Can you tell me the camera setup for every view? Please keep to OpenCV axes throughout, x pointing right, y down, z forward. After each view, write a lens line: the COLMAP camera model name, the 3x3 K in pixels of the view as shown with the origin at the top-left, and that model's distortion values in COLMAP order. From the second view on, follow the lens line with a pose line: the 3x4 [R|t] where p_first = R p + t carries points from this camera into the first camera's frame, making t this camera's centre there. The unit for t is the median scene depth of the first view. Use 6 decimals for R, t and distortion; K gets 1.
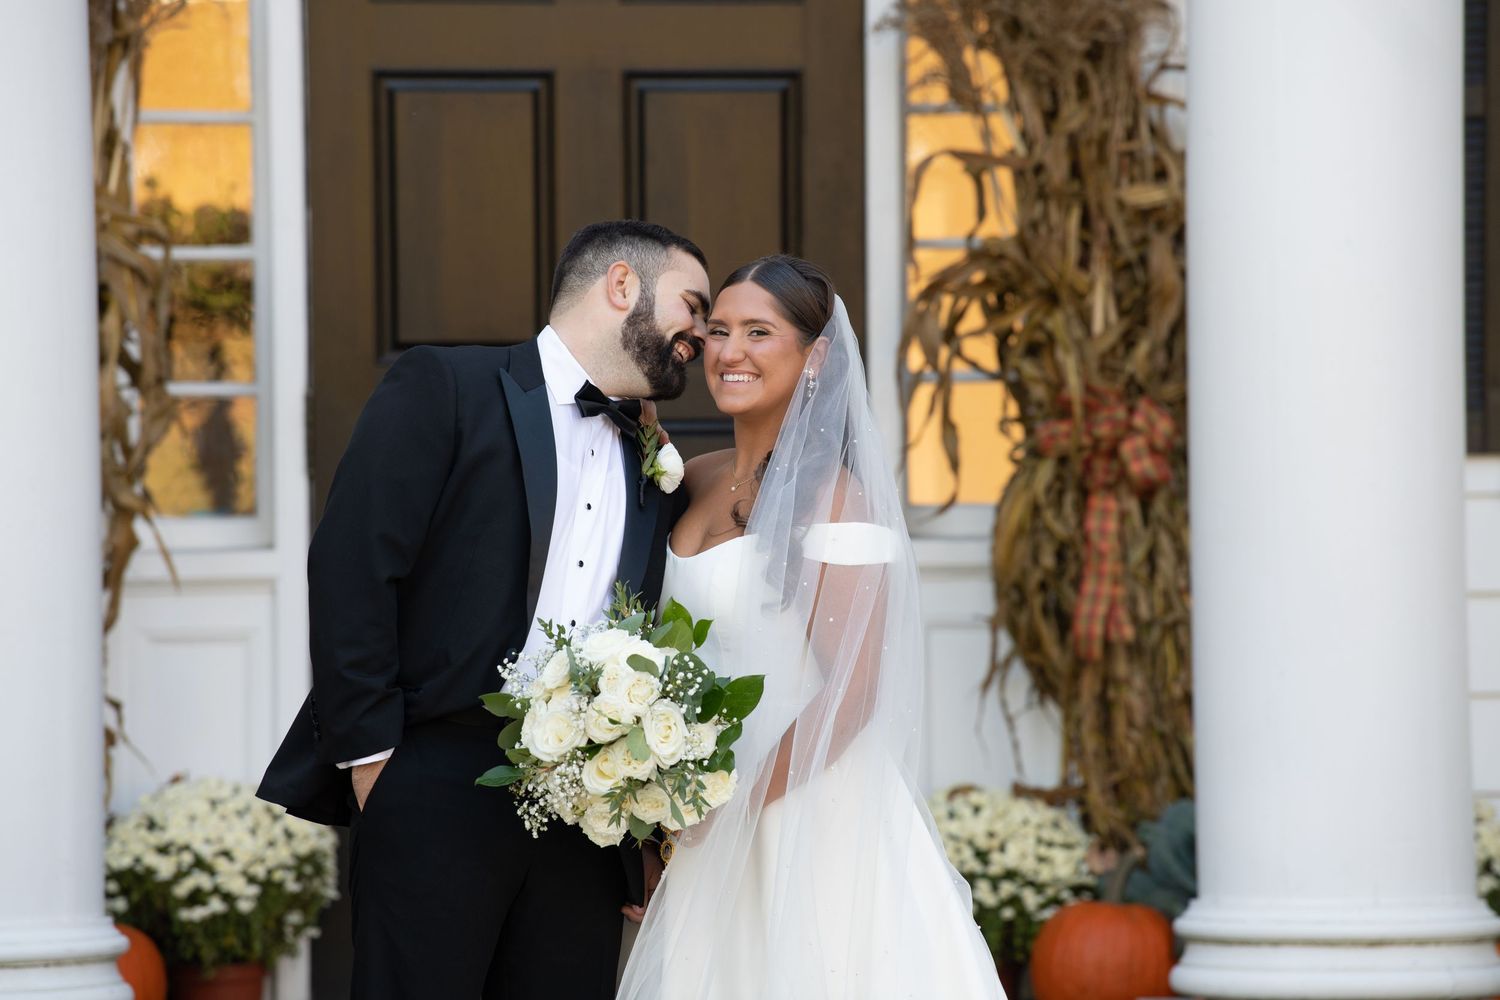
lens RADIAL K [[8934.0, 0, 740.5], [0, 8934.0, 489.4], [0, 0, 1]] dist [3.488519, 0.000000]
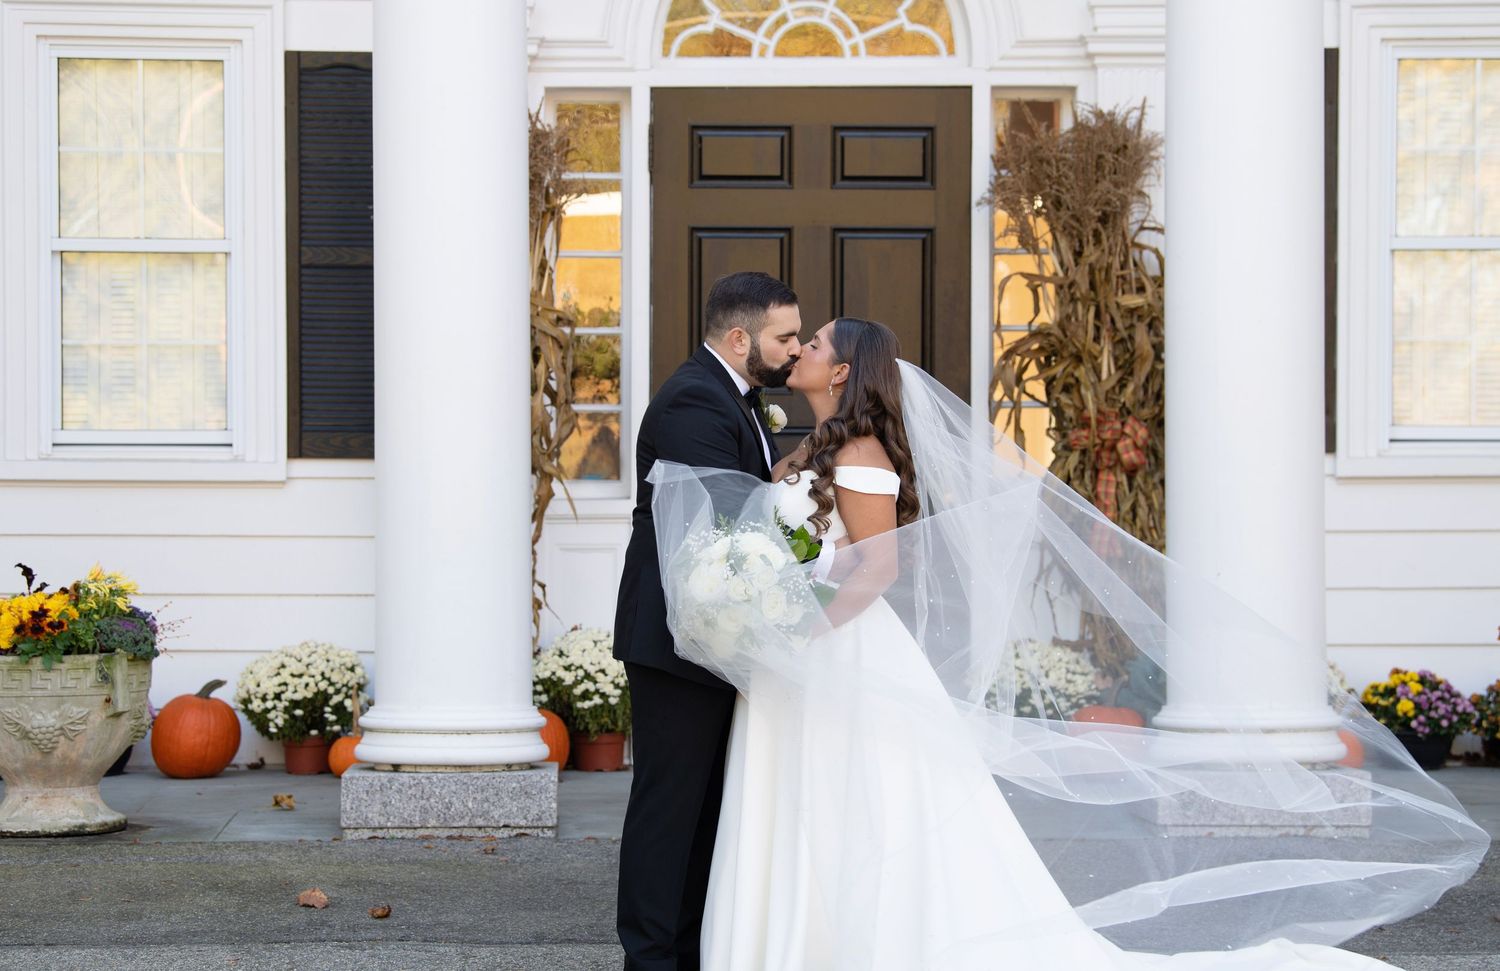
lens RADIAL K [[4140.1, 0, 761.4], [0, 4140.1, 494.0], [0, 0, 1]] dist [0.270243, 0.000000]
pose [[0.999711, 0.010611, -0.021552, -0.008953], [-0.010669, 0.999940, -0.002586, 0.007564], [0.021524, 0.002815, 0.999764, 0.198309]]
